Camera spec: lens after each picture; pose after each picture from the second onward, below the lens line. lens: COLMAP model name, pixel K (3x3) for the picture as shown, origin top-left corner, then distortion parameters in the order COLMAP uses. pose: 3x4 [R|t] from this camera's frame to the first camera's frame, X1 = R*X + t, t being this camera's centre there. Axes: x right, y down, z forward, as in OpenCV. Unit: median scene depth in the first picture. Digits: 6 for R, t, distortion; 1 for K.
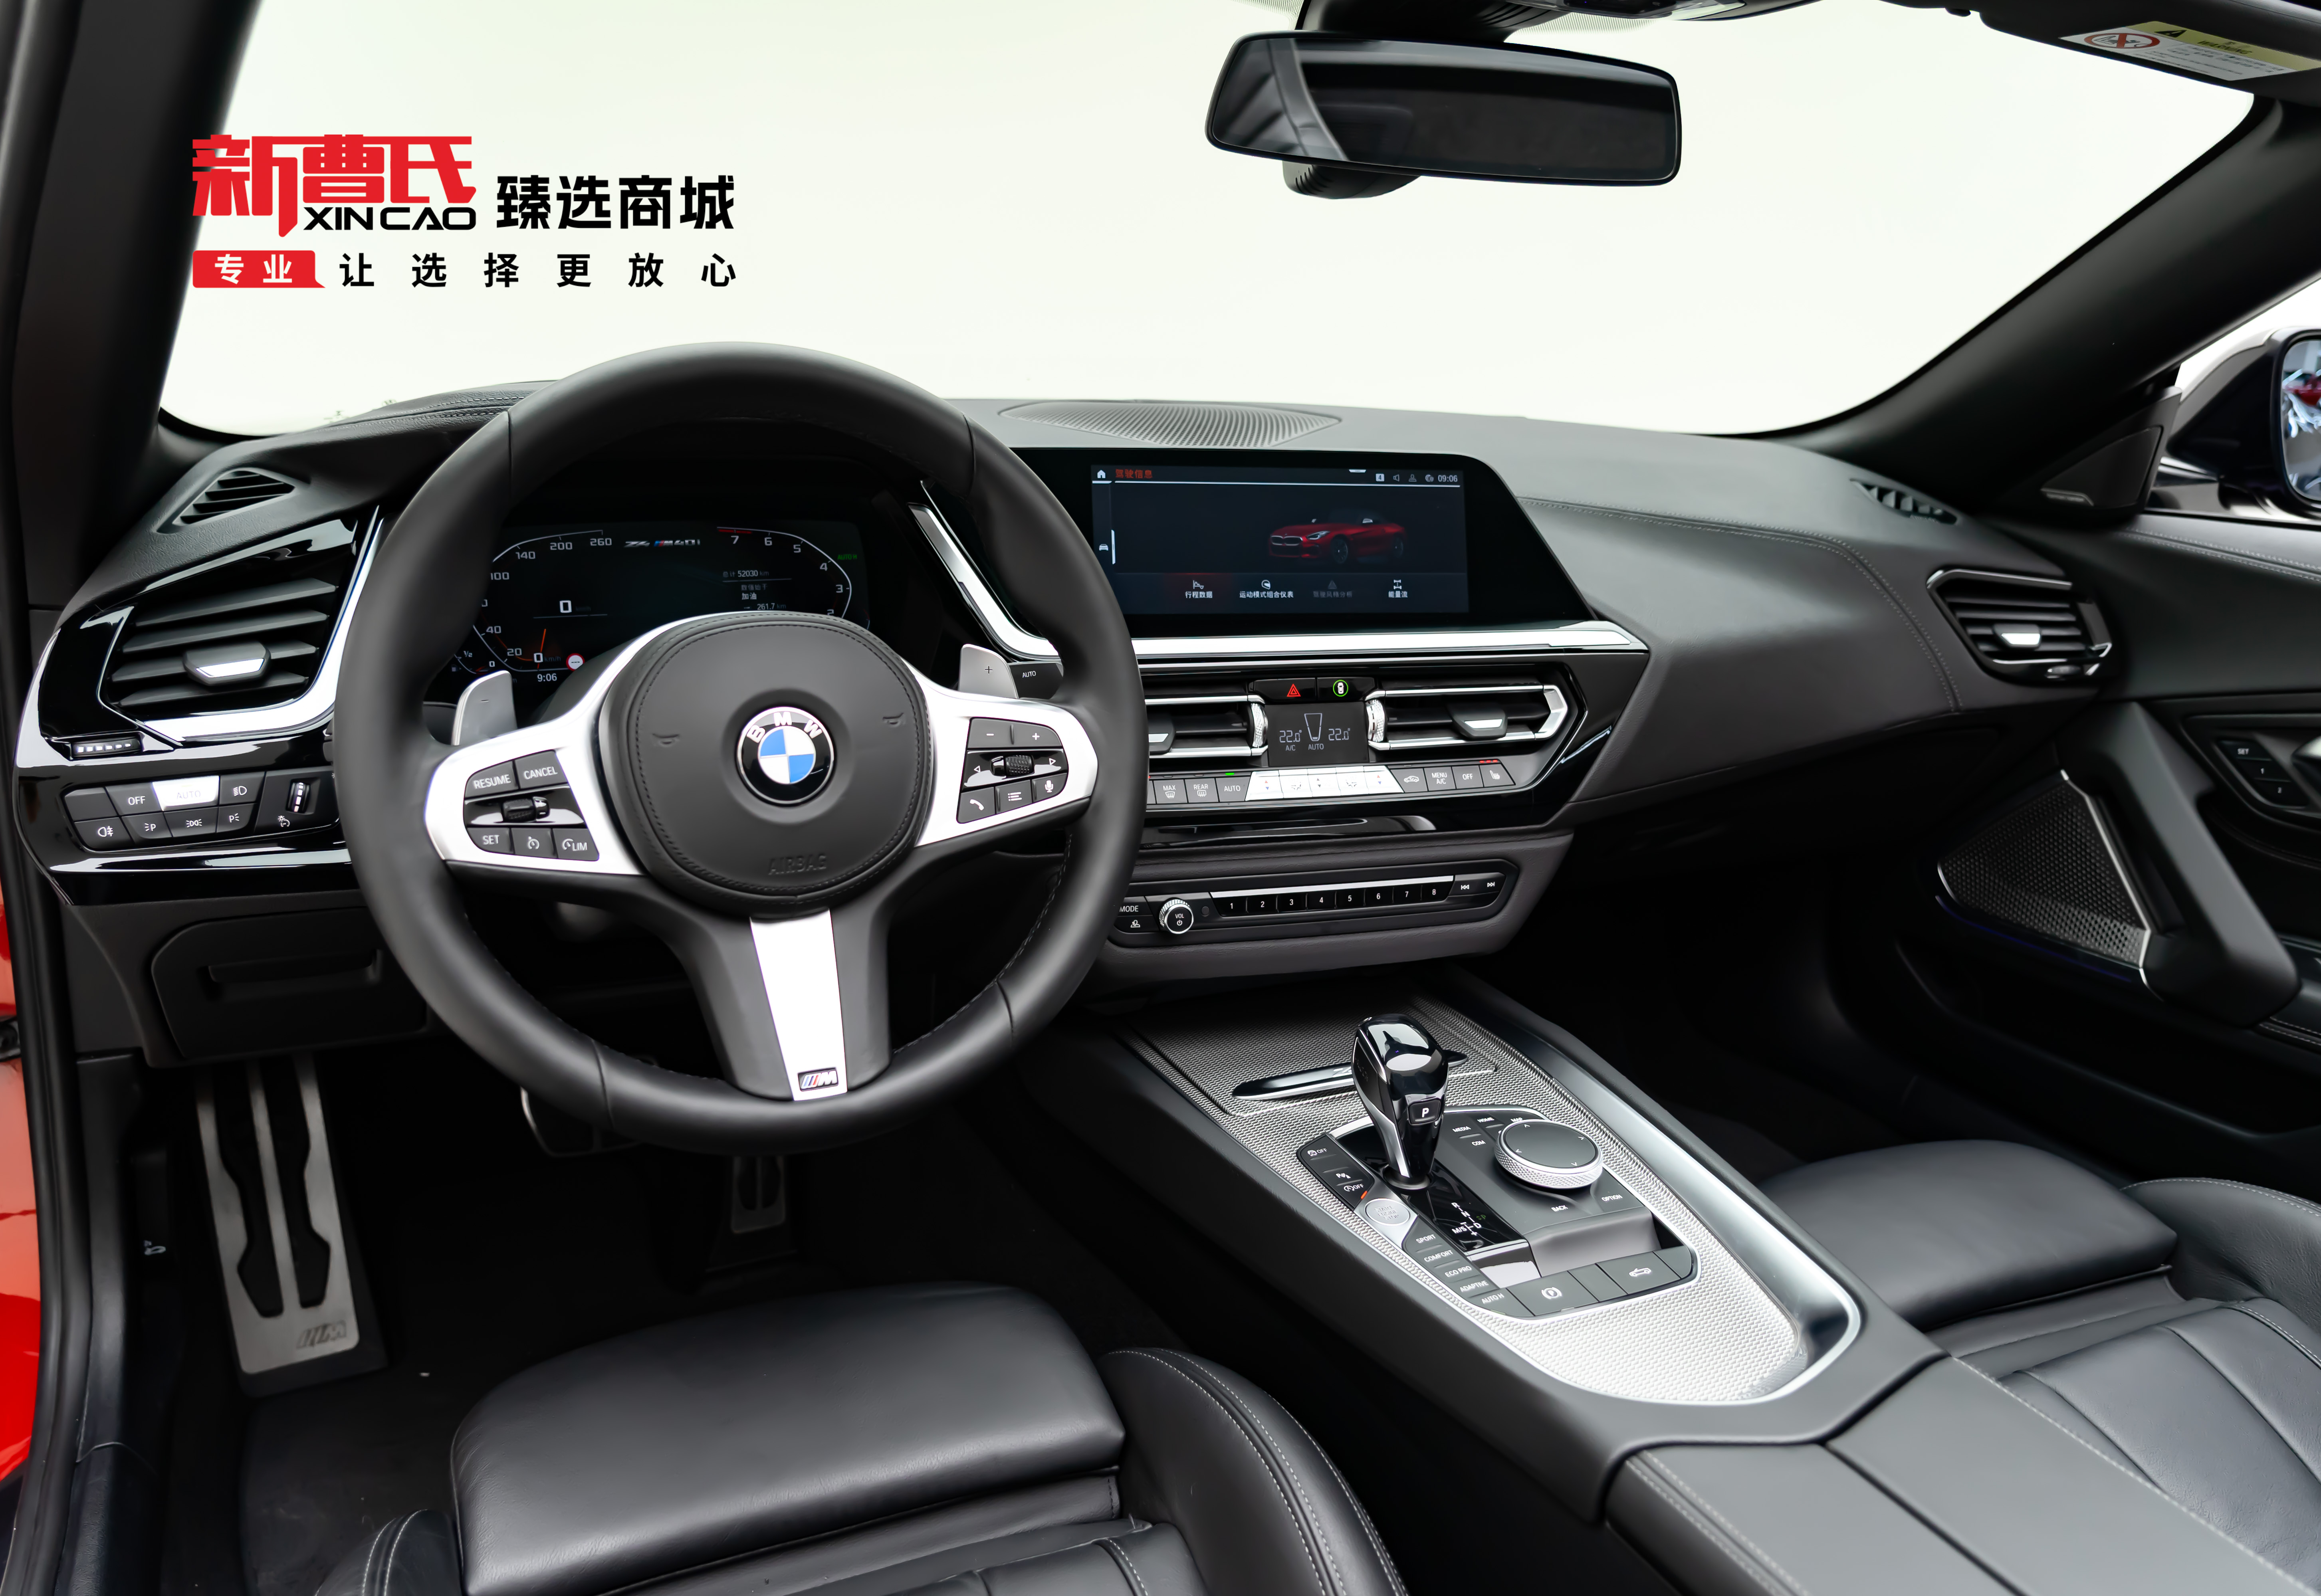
lens RADIAL K [[1754.1, 0, 1119.2], [0, 1754.1, 804.1], [0, 0, 1]] dist [-0.011923, 0.000389]
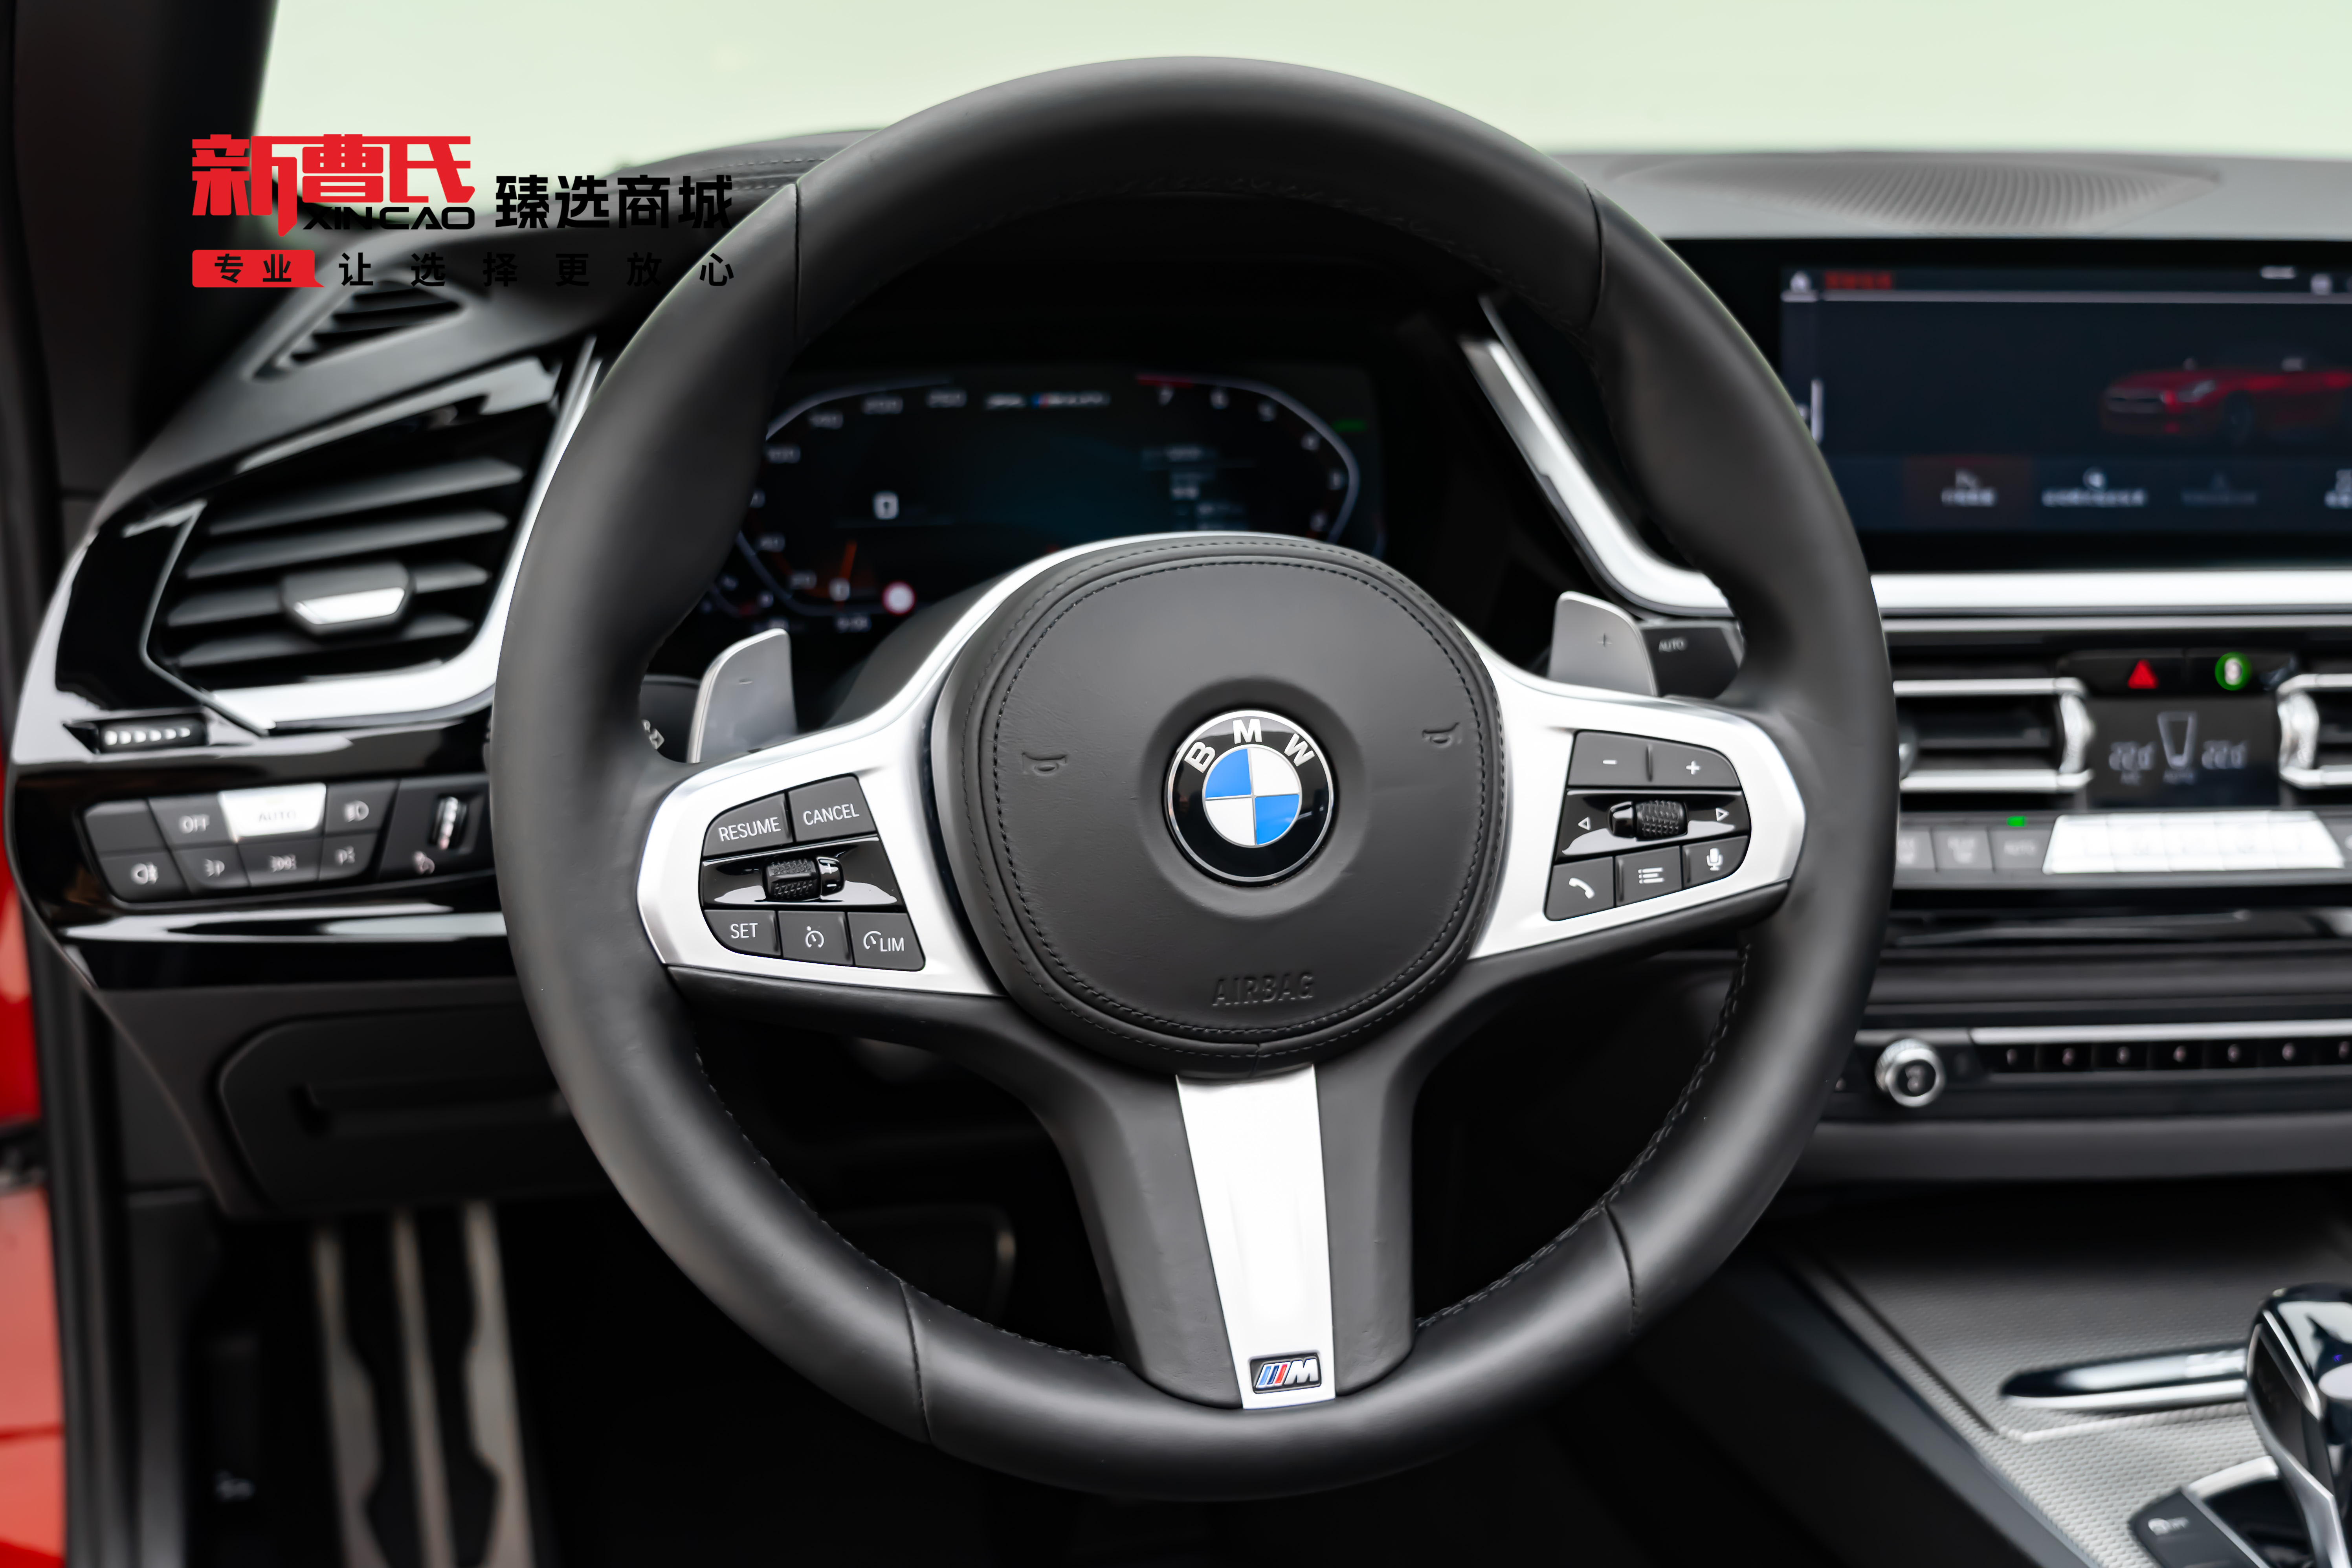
lens RADIAL K [[2625.6, 0, 1176.0], [0, 2625.6, 784.0], [0, 0, 1]] dist [0.048045, 0.002429]
pose [[0.980233, 0.037486, -0.194265, -0.045431], [-0.035404, 0.999272, 0.014178, -0.038819], [0.194655, -0.007020, 0.980847, 0.153271]]
